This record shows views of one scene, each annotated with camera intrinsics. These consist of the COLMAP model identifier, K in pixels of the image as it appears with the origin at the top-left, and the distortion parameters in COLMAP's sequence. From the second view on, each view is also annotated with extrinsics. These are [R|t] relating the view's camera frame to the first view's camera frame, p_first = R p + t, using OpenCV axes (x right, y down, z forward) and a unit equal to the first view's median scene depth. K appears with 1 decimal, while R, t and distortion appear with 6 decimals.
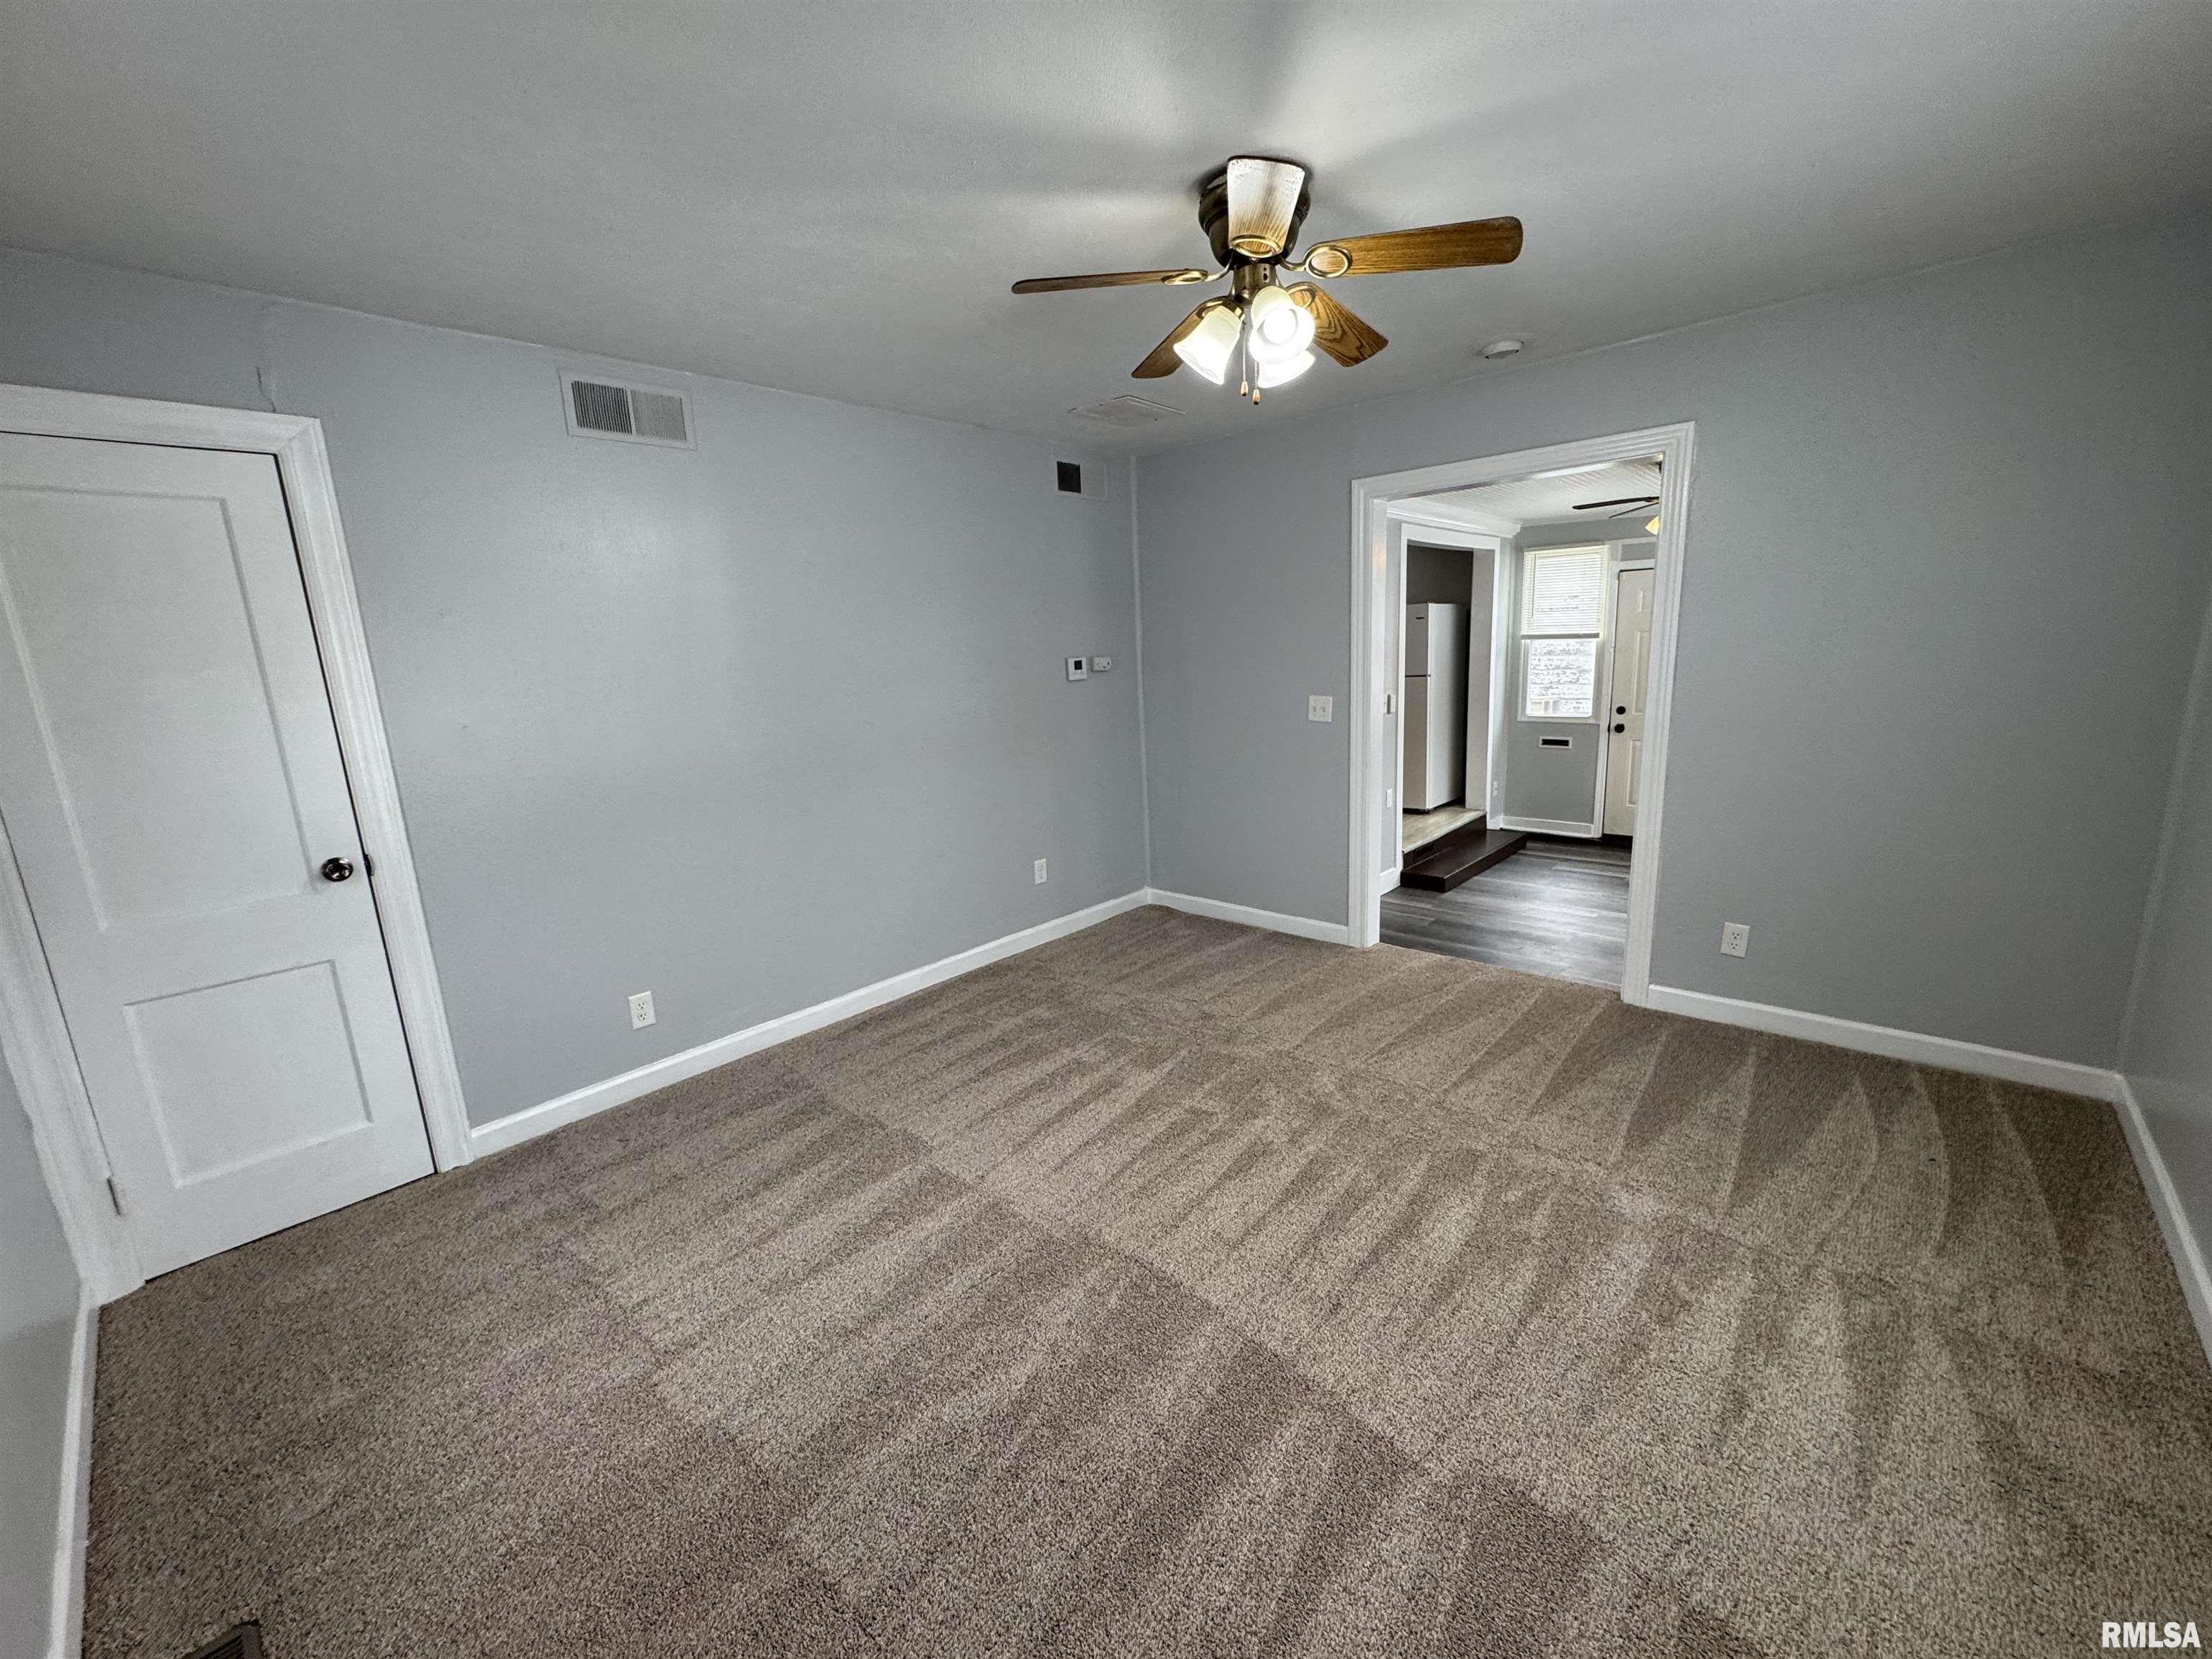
lens RADIAL K [[879.9, 0, 1106.5], [0, 879.9, 828.1], [0, 0, 1]] dist [-0.004310, 0.000050]
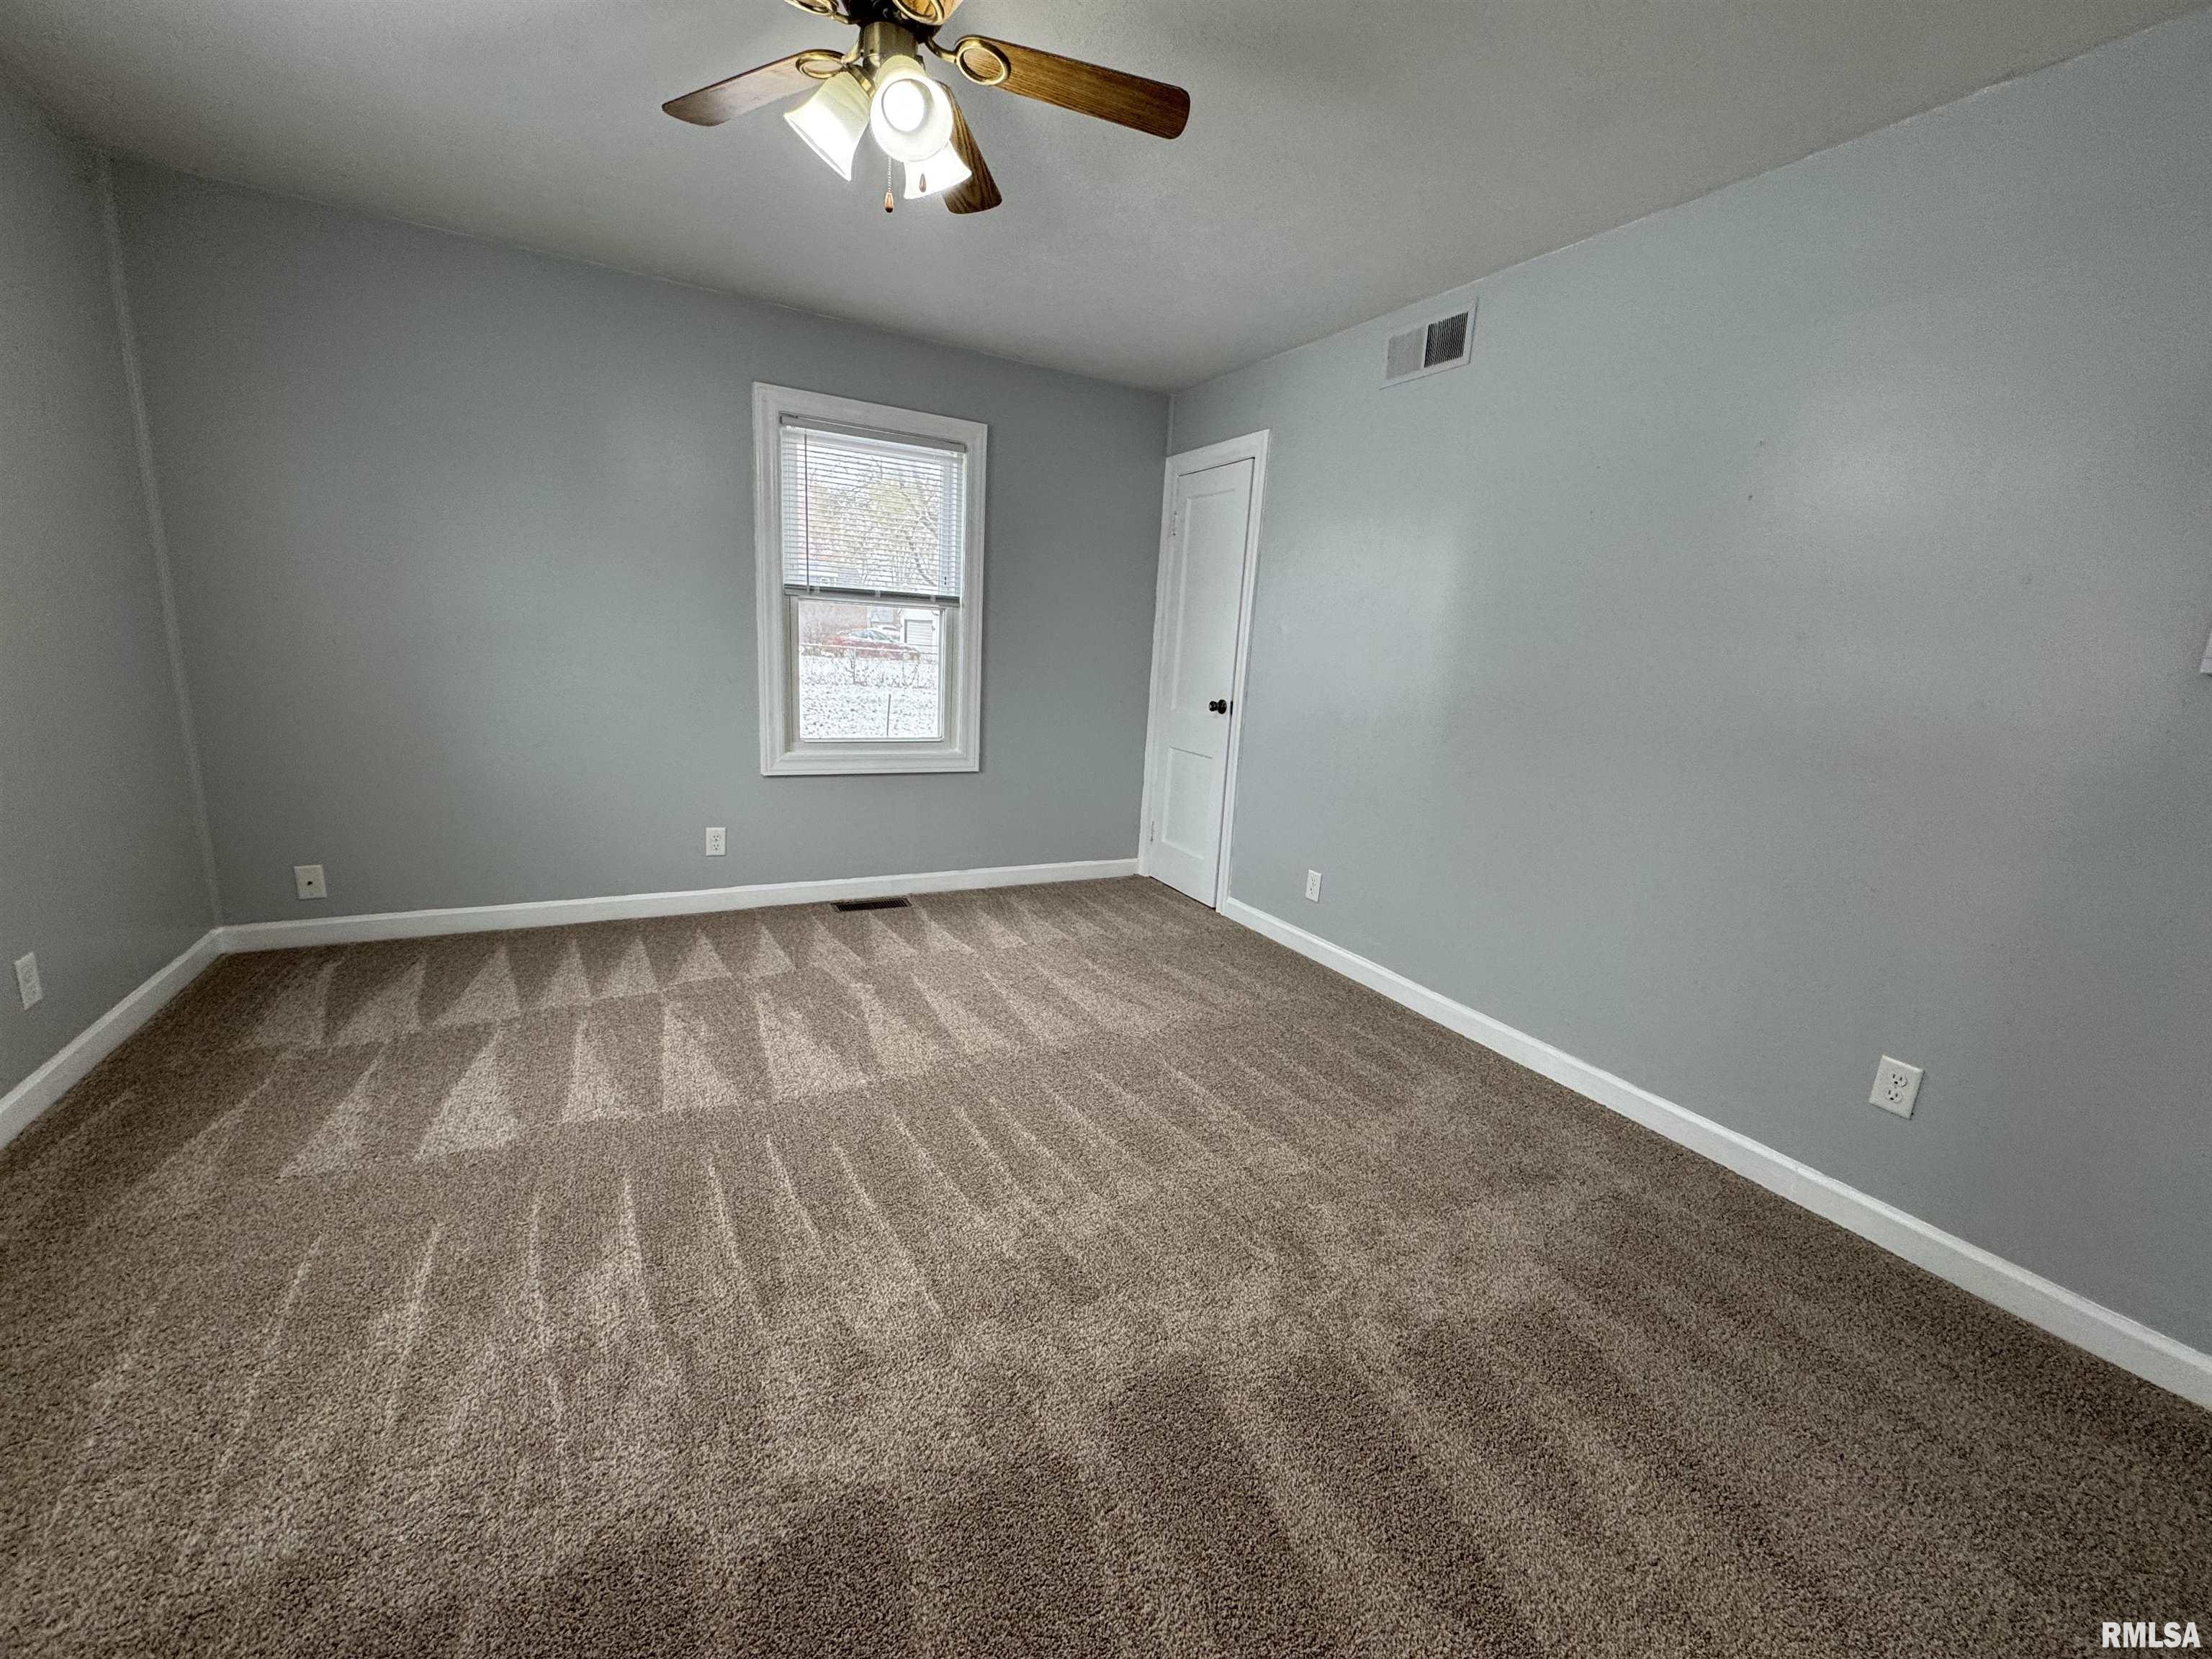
lens RADIAL K [[879.9, 0, 1104.1], [0, 879.9, 817.6], [0, 0, 1]] dist [-0.004310, 0.000050]
pose [[-0.321768, 0.215953, -0.921862, 0.468099], [-0.240764, 0.922975, 0.300250, -0.121424], [0.915695, 0.318562, -0.244990, 0.749130]]
